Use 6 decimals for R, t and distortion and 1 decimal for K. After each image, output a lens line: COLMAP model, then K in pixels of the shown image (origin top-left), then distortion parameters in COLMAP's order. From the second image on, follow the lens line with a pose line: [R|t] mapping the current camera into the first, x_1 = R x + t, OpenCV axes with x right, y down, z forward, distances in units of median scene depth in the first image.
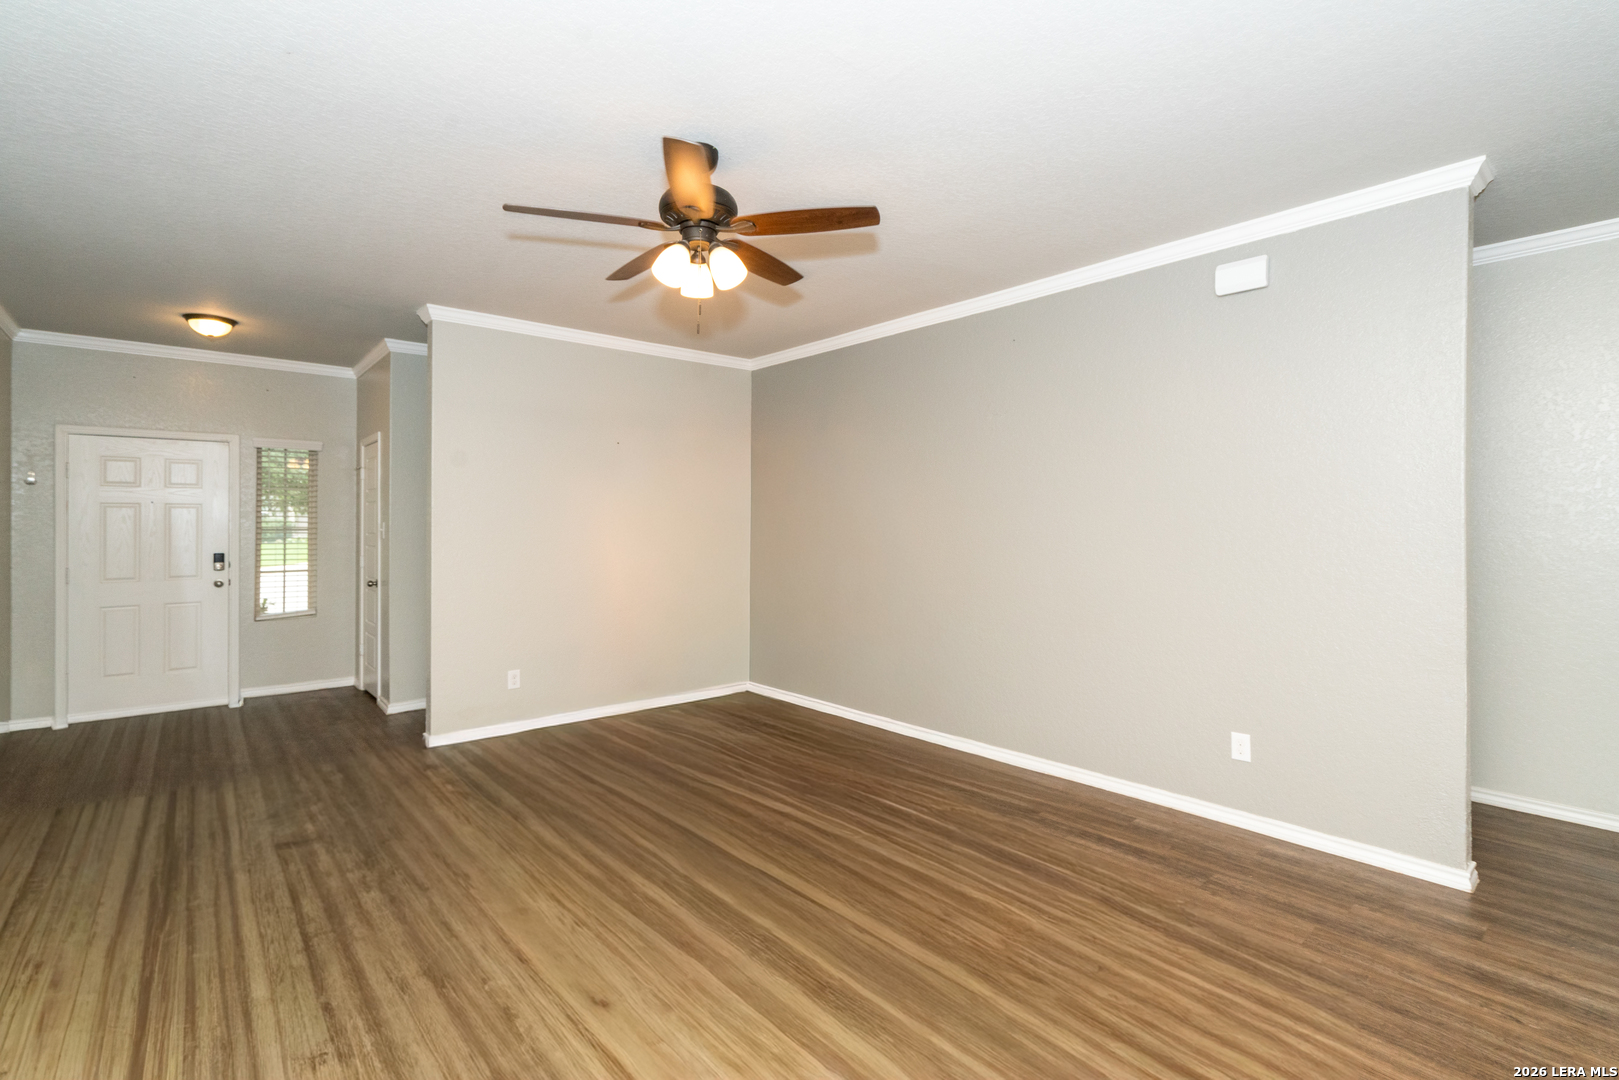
lens RADIAL K [[734.0, 0, 806.5], [0, 734.0, 529.3], [0, 0, 1]] dist [-0.001406, -0.000021]
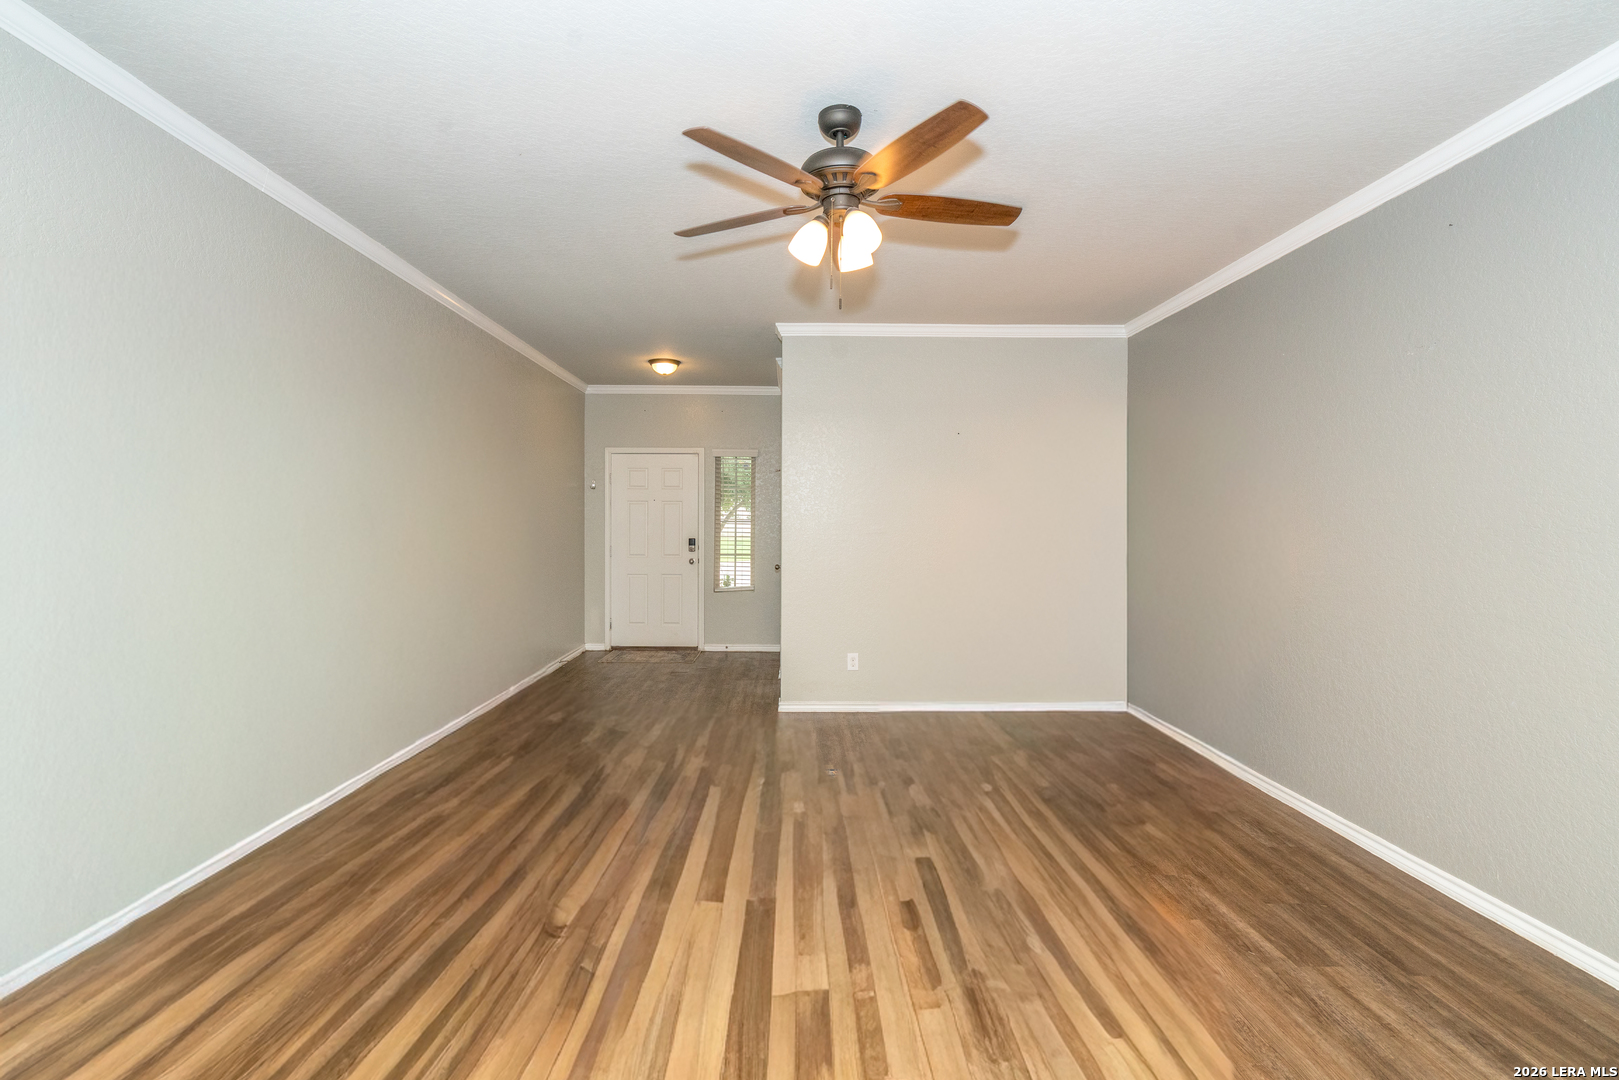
lens RADIAL K [[734.0, 0, 804.9], [0, 734.0, 527.6], [0, 0, 1]] dist [-0.001406, -0.000021]
pose [[0.765897, 0.012011, -0.642851, 0.230157], [-0.012666, 0.999913, 0.003591, 0.006449], [0.642838, 0.005392, 0.765983, 0.134752]]
